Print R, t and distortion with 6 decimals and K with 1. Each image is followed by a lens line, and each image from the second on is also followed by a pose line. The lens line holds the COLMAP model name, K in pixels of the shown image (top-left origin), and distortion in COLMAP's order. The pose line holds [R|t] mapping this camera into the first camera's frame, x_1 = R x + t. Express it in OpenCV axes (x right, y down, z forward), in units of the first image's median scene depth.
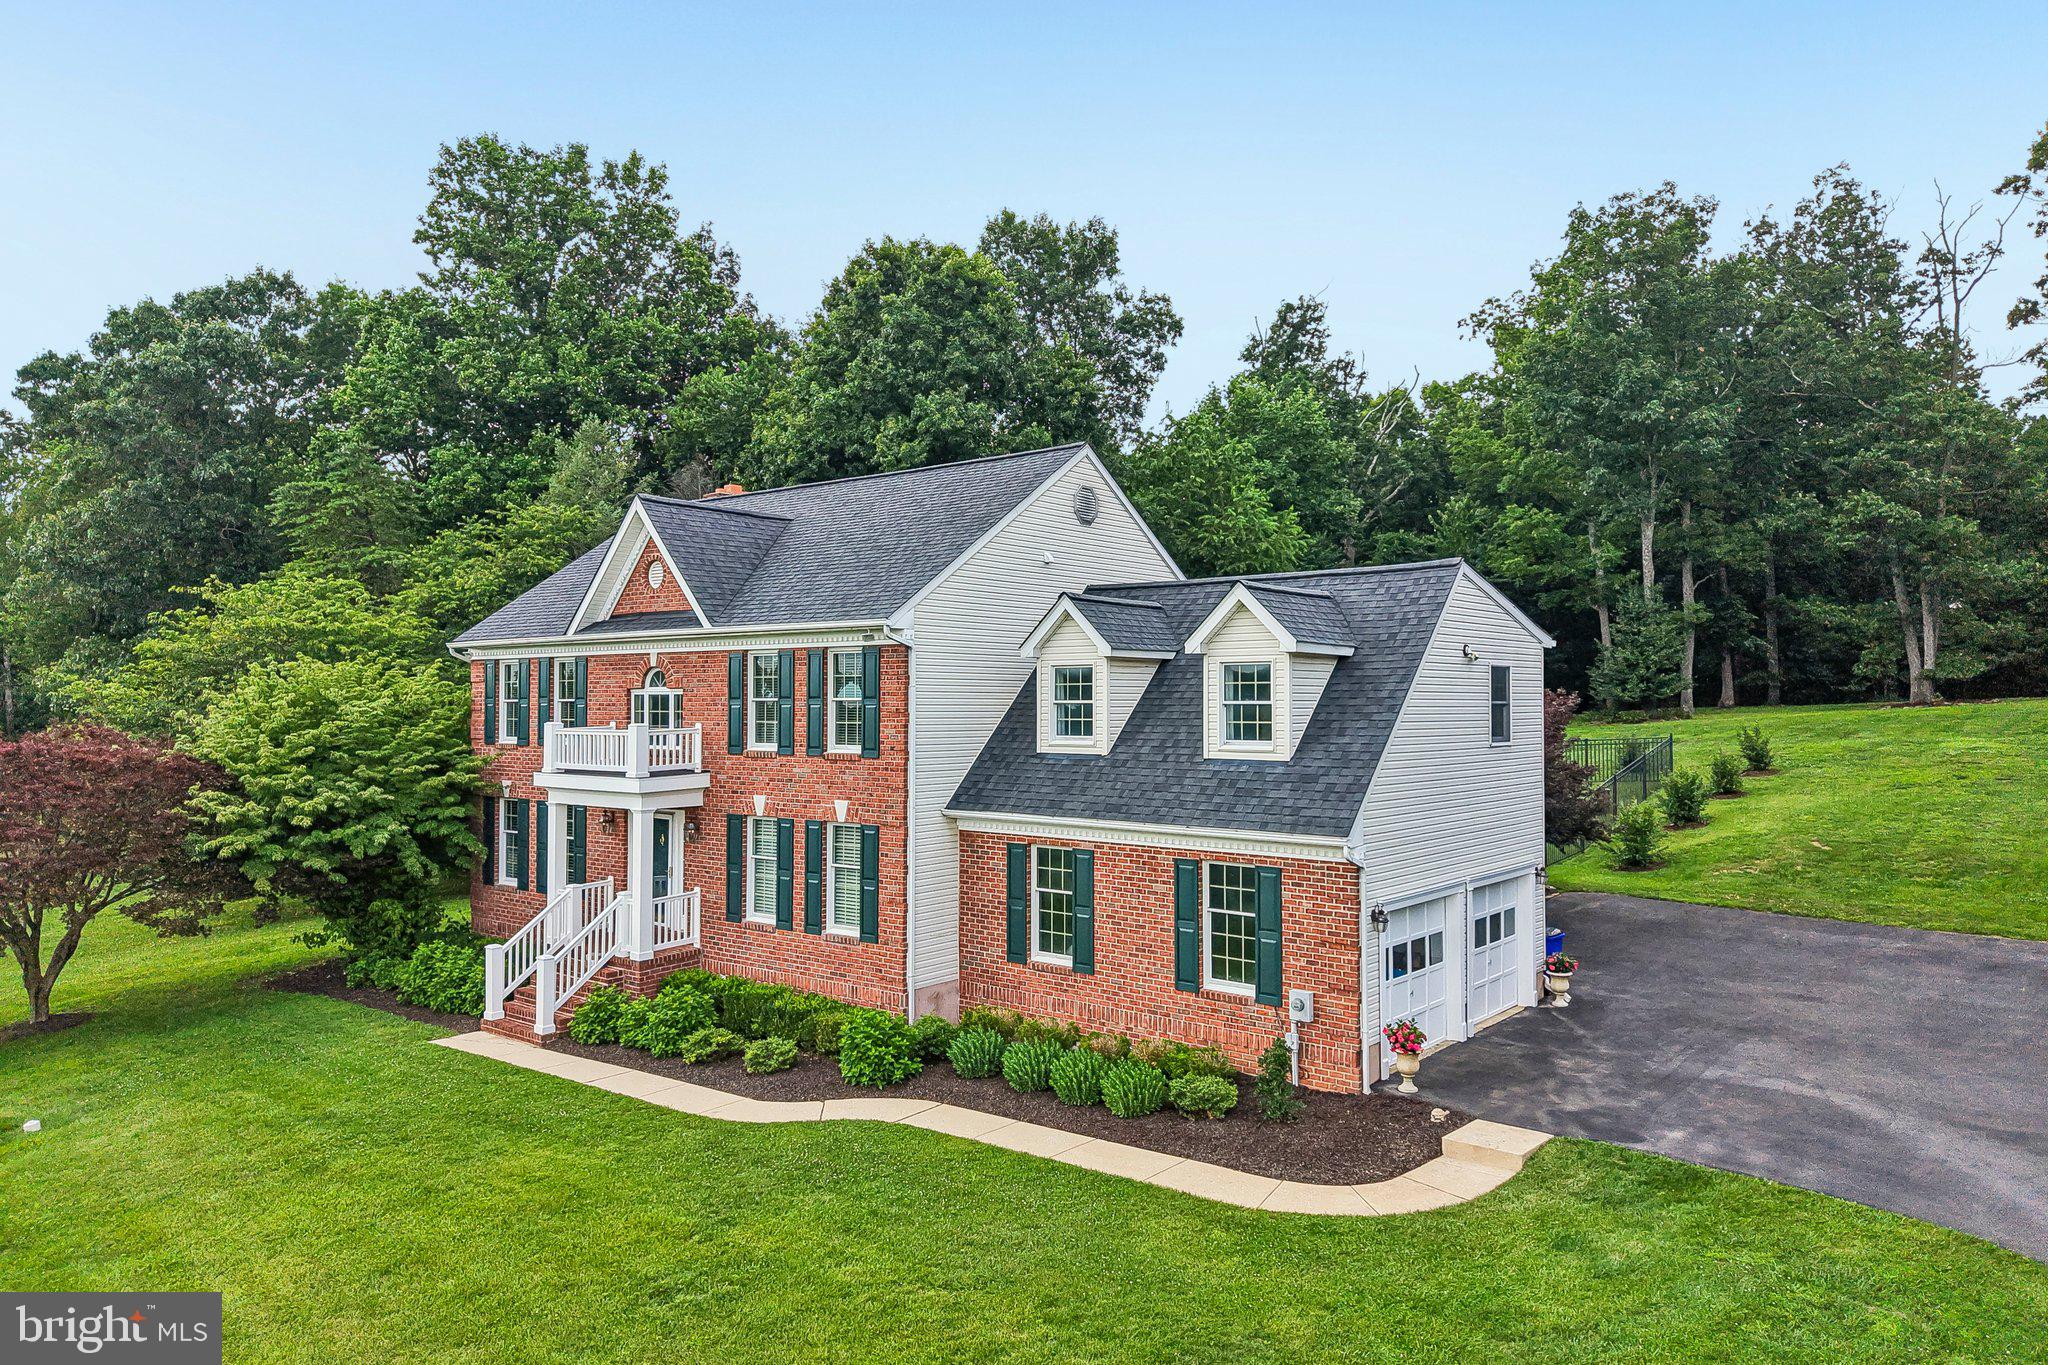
lens RADIAL K [[1357.5, 0, 1025.9], [0, 1357.5, 677.6], [0, 0, 1]] dist [0.034471, -0.034288]
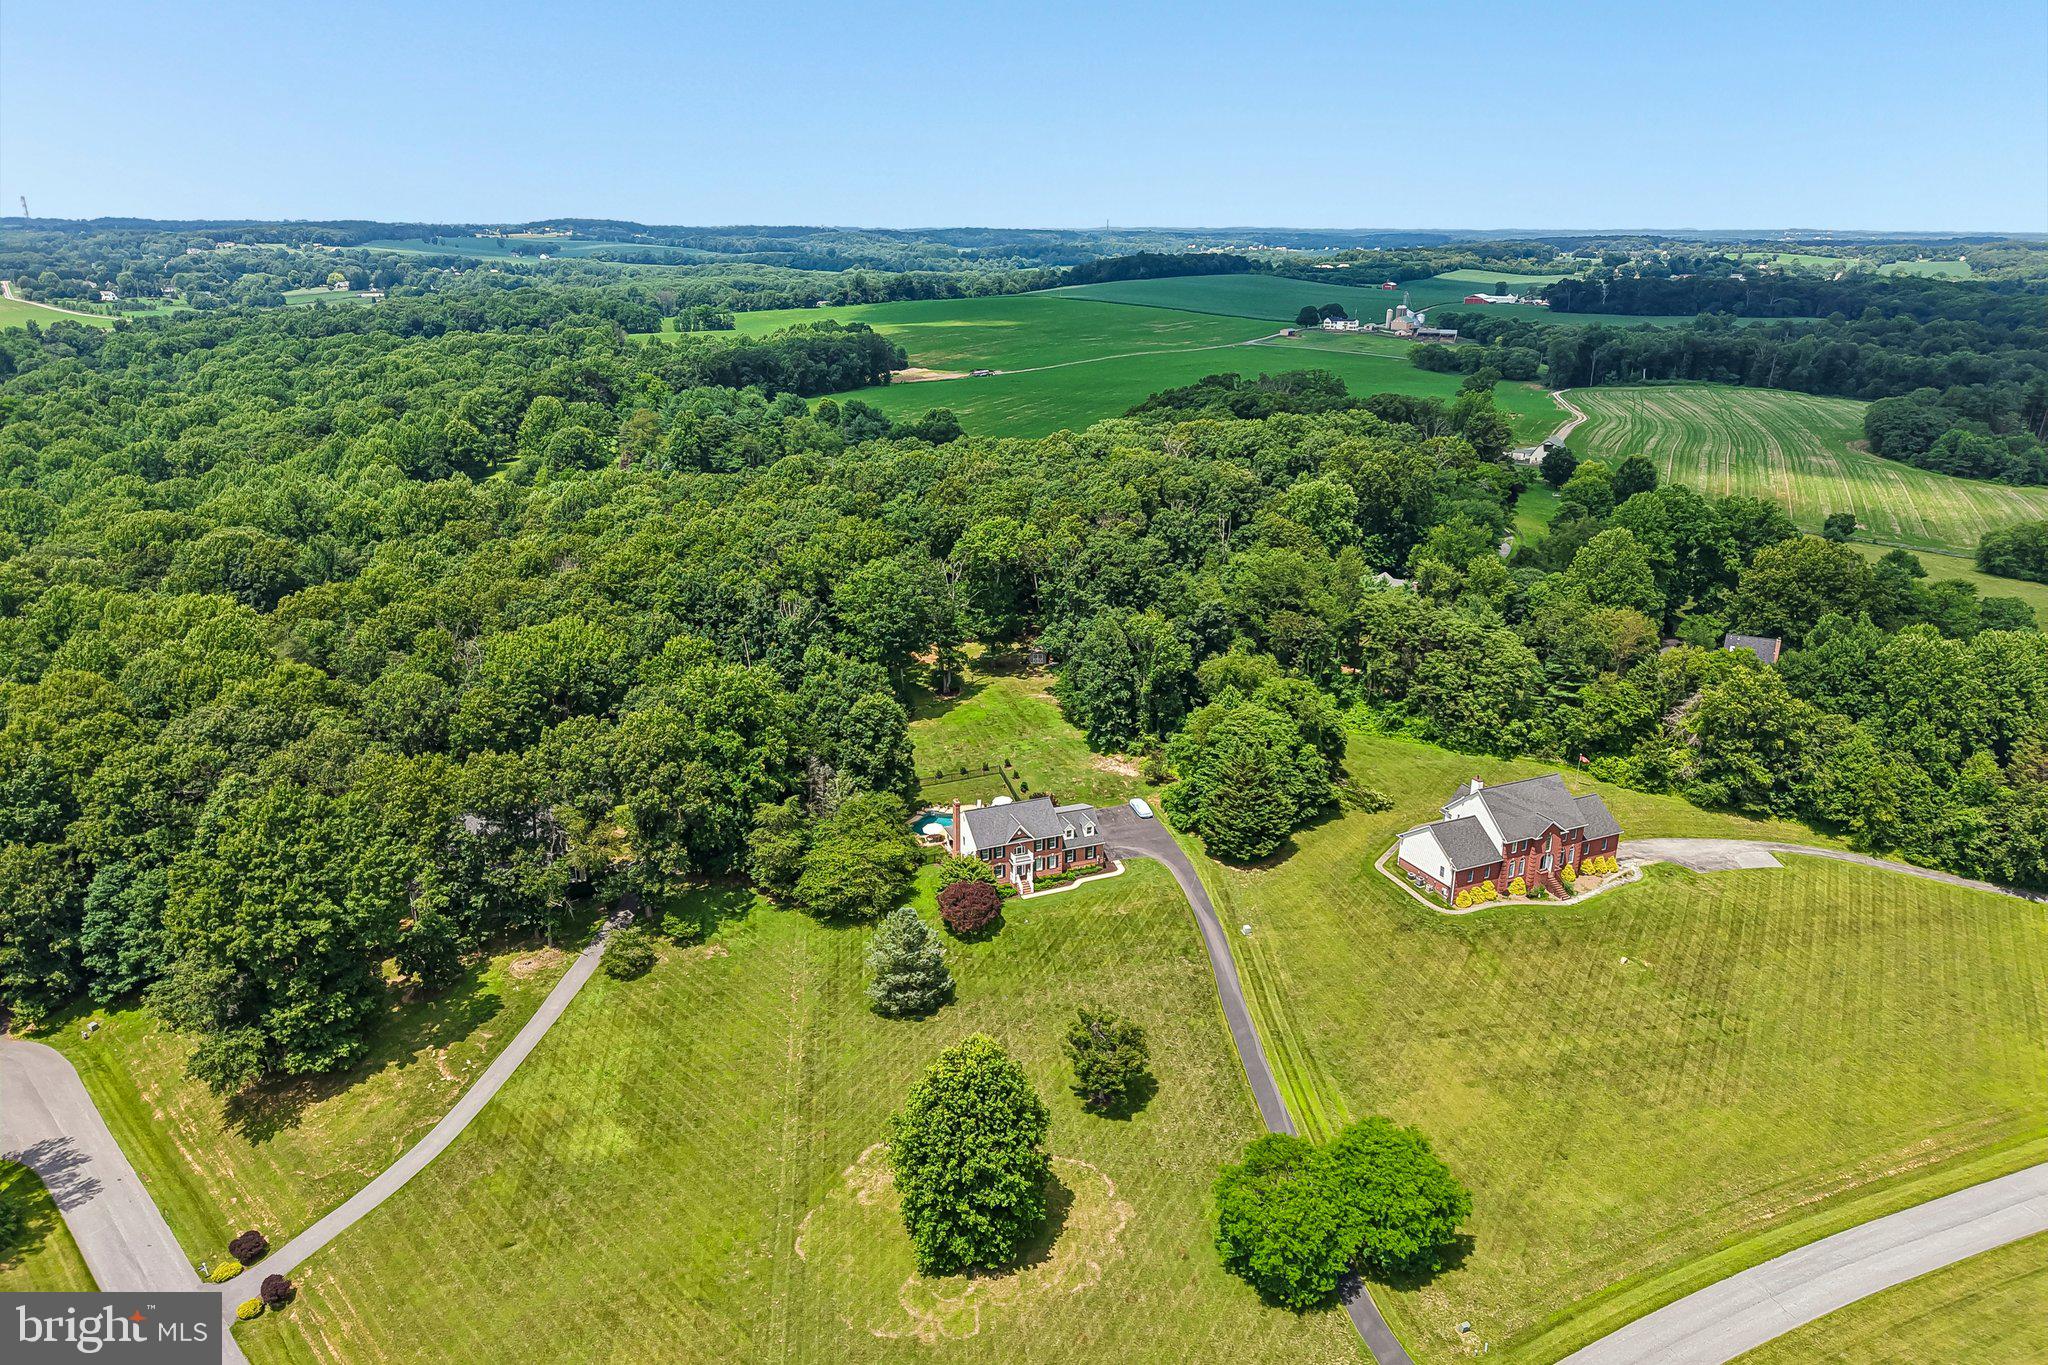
lens RADIAL K [[1357.5, 0, 1012.7], [0, 1357.5, 666.8], [0, 0, 1]] dist [0.034471, -0.034288]
pose [[0.485453, -0.265700, 0.832910, -6.615202], [-0.018195, 0.949423, 0.313472, -3.468377], [-0.874073, -0.167331, 0.456066, -2.328682]]
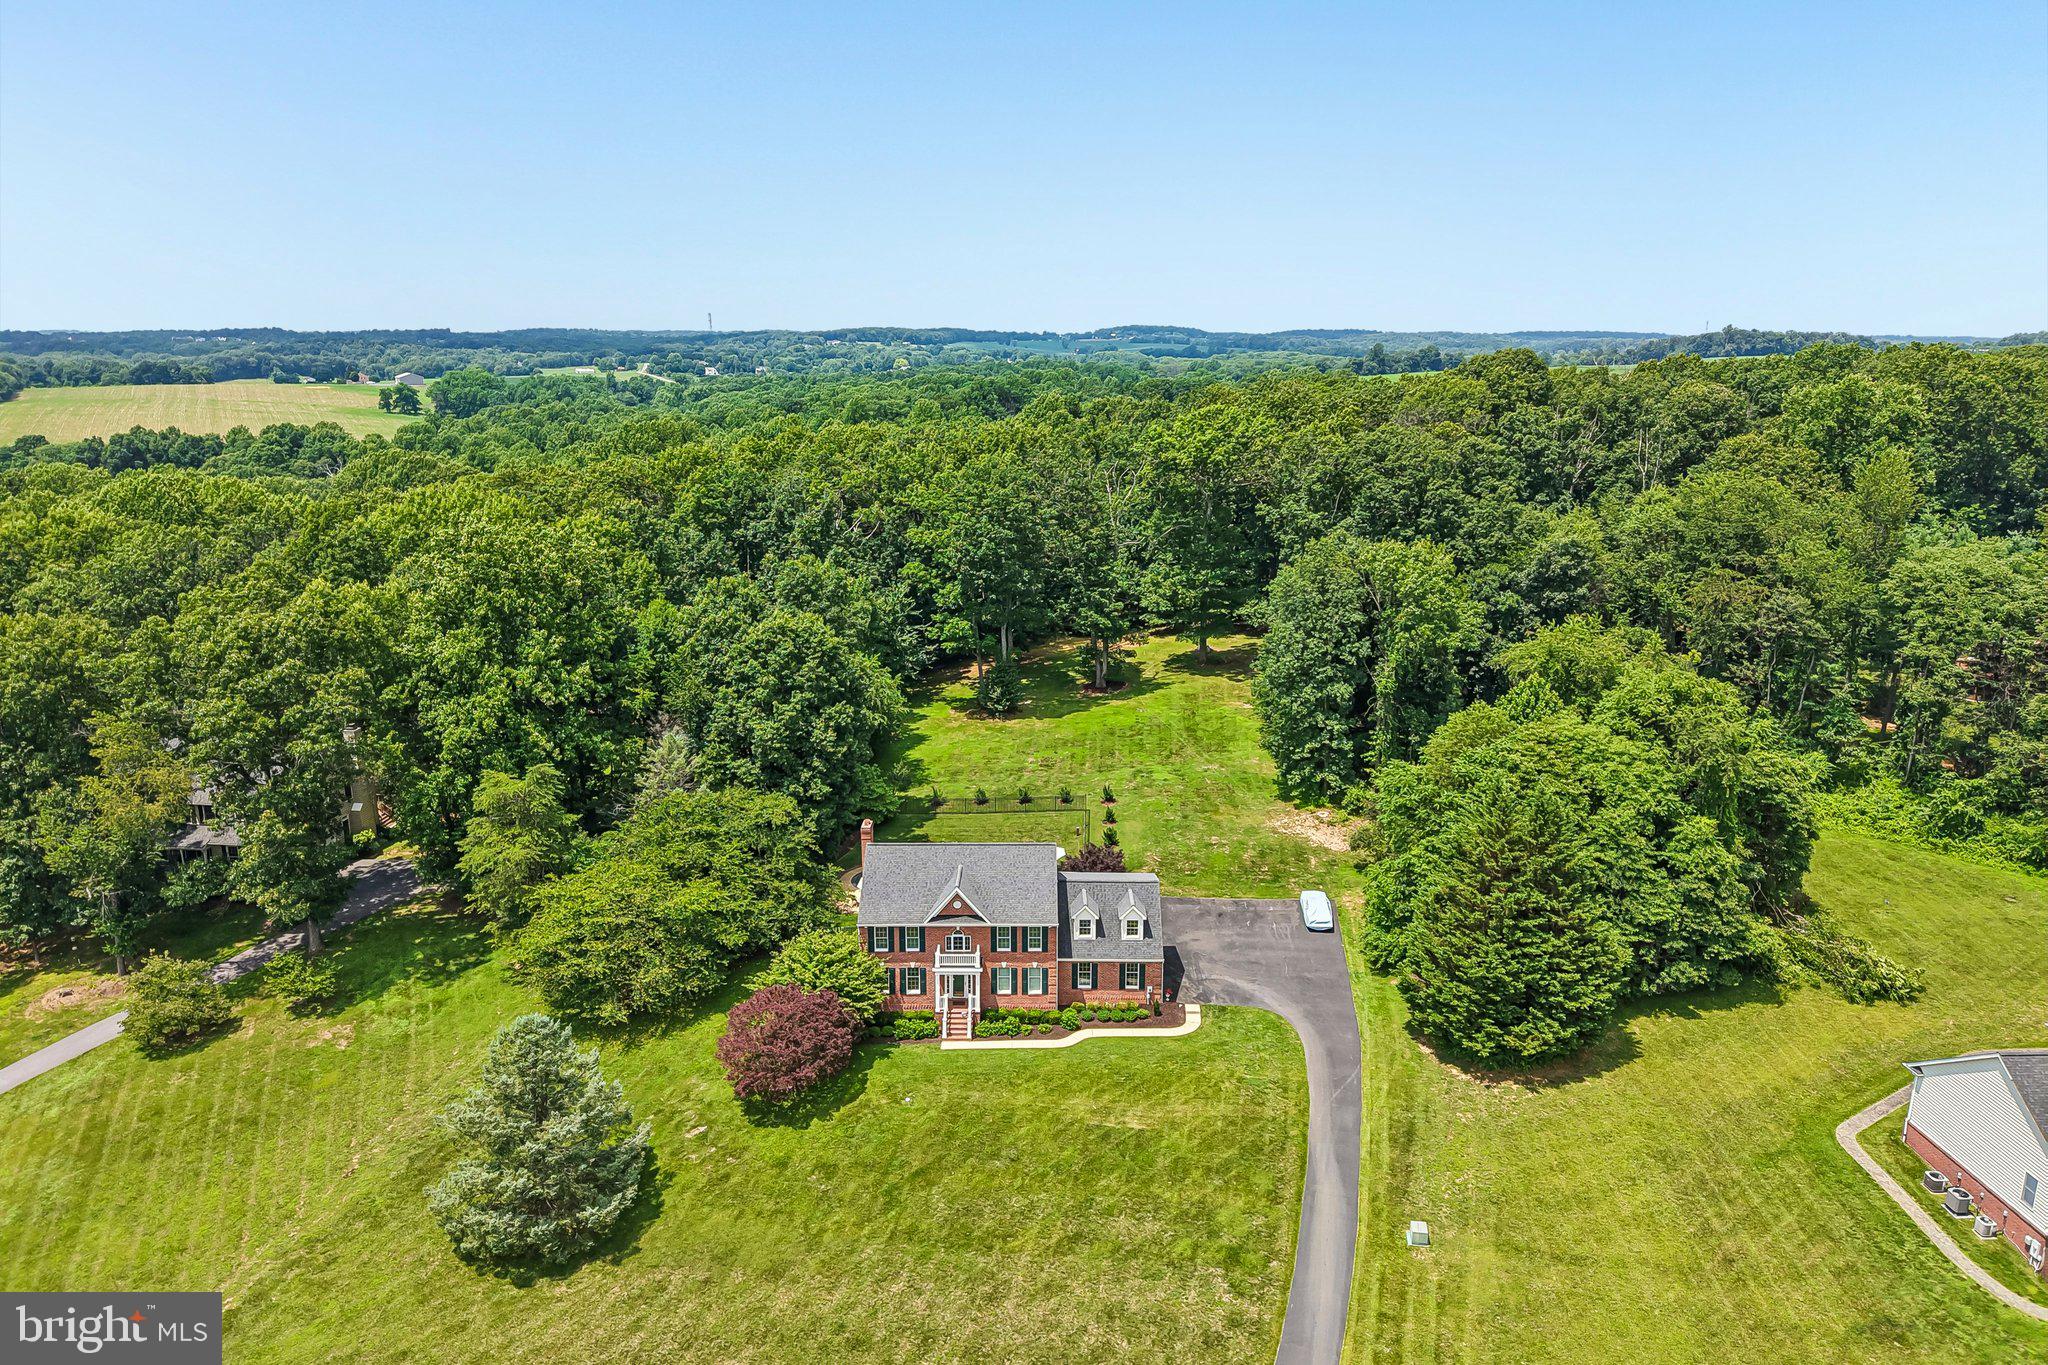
lens RADIAL K [[1357.5, 0, 1031.1], [0, 1357.5, 675.4], [0, 0, 1]] dist [0.034471, -0.034288]
pose [[0.778589, -0.145454, 0.610445, -2.298575], [-0.014362, 0.968382, 0.249060, -1.609166], [-0.627370, -0.202683, 0.751882, -1.712697]]
